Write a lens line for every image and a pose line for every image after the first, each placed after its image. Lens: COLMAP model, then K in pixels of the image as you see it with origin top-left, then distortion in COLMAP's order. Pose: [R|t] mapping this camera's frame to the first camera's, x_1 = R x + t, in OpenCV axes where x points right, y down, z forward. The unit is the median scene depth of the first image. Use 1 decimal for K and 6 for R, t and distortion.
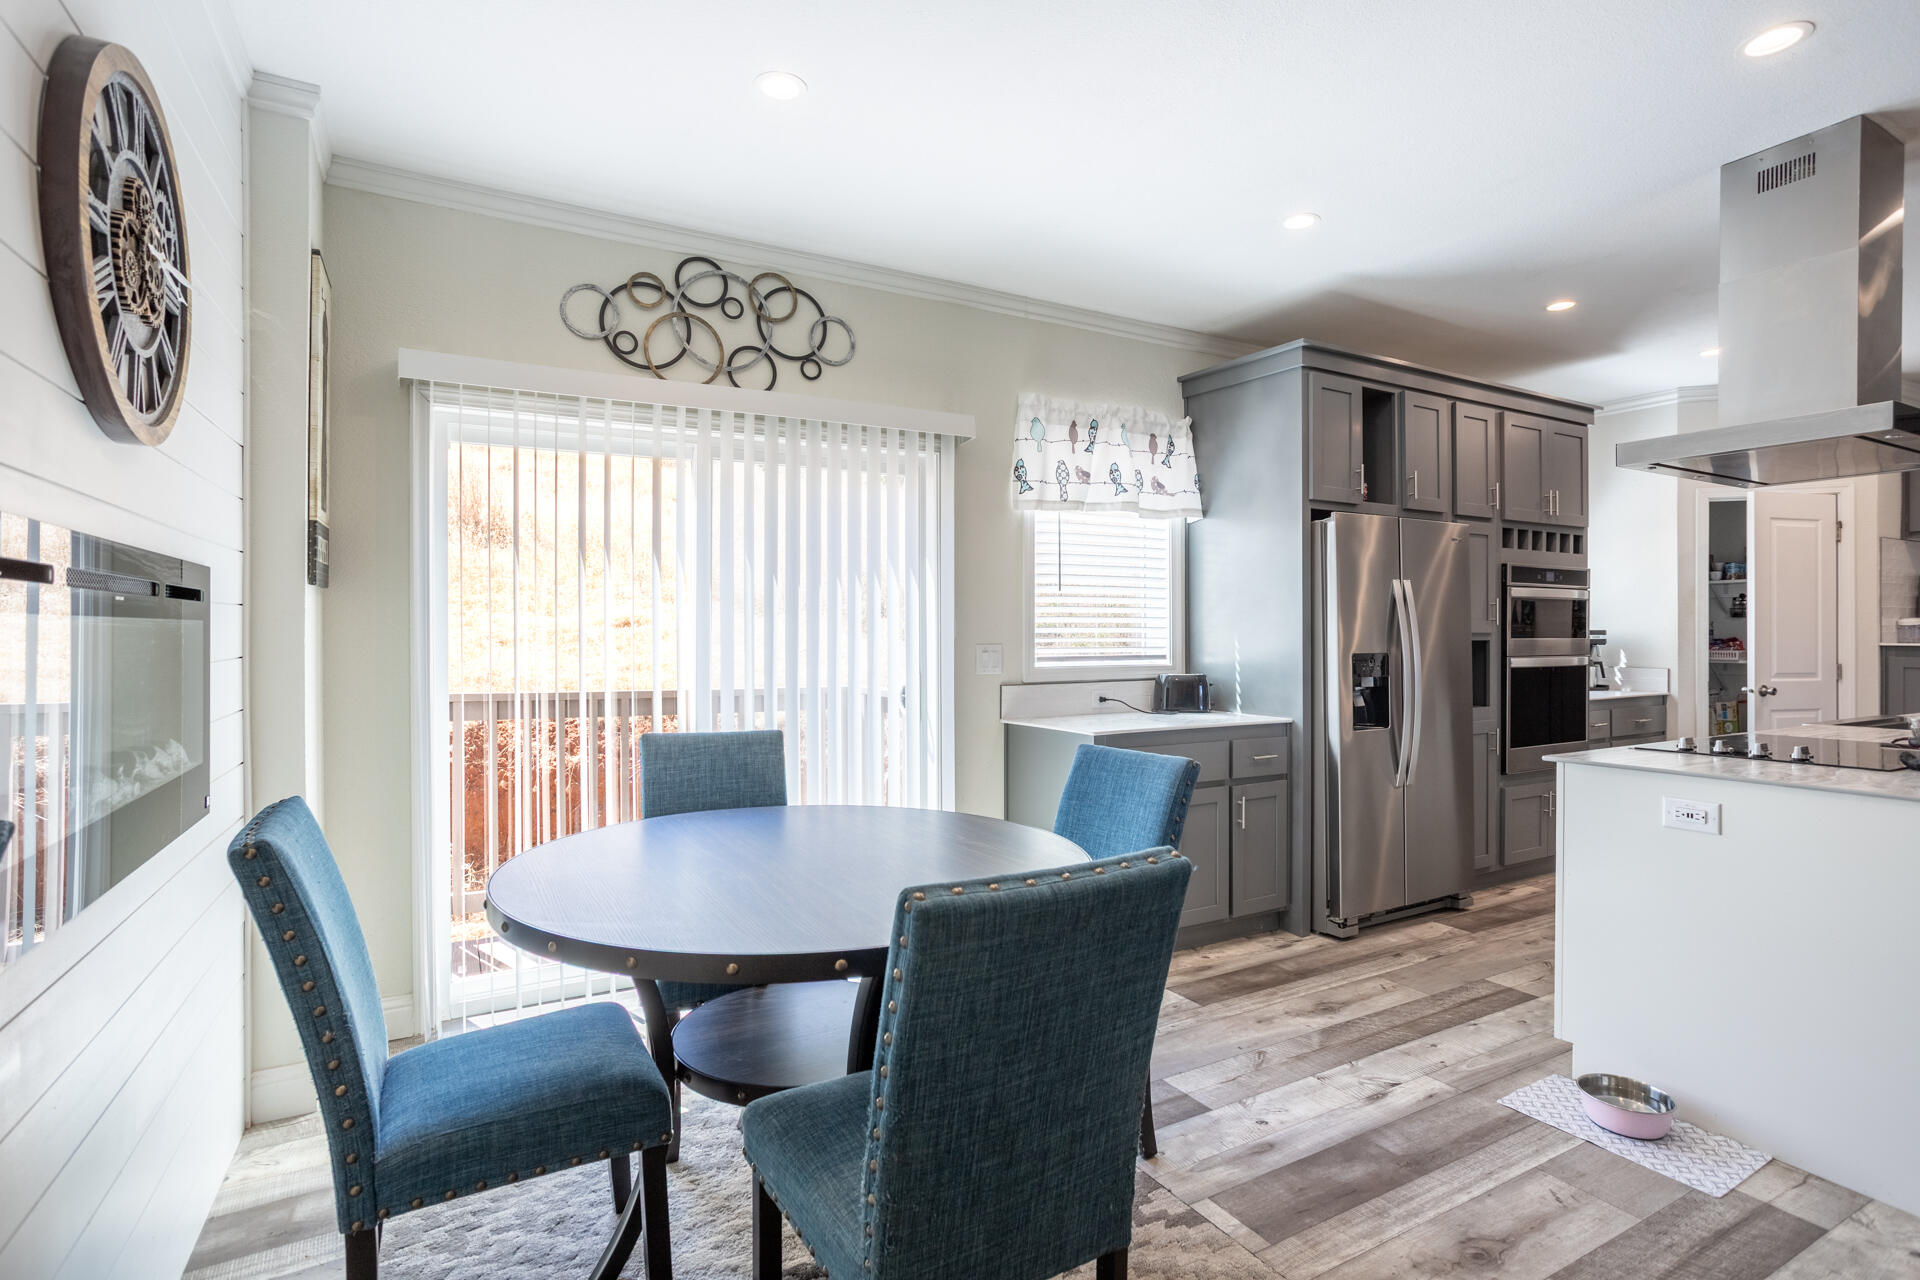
lens RADIAL K [[927.4, 0, 954.7], [0, 927.4, 632.9], [0, 0, 1]] dist [-0.040295, 0.022672]
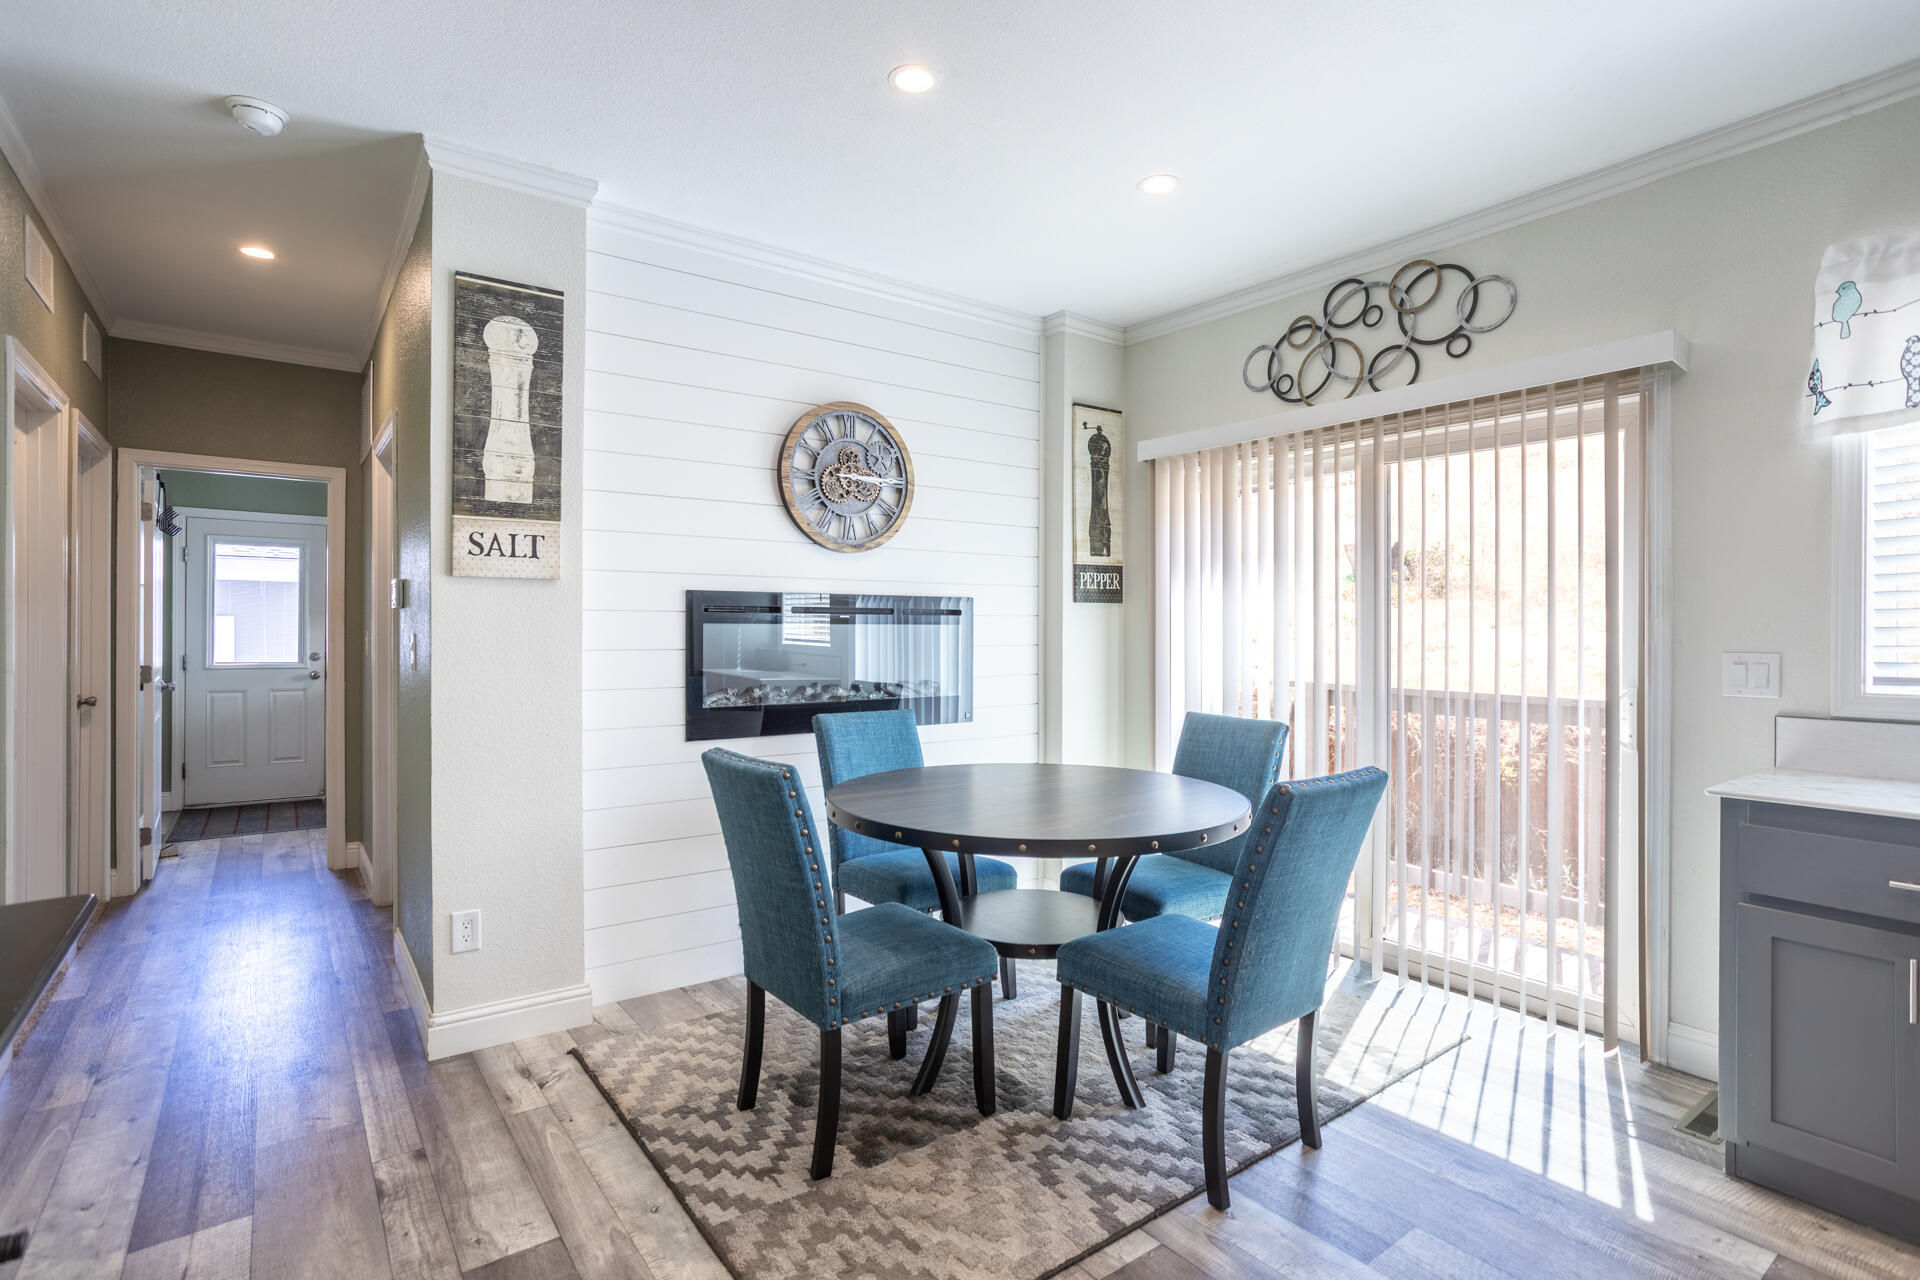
lens RADIAL K [[927.4, 0, 945.2], [0, 927.4, 632.8], [0, 0, 1]] dist [-0.040295, 0.022672]
pose [[0.140224, 0.002685, -0.990116, 0.601925], [-0.007644, 0.999969, 0.001629, 0.001005], [0.990090, 0.007340, 0.140241, 0.334983]]
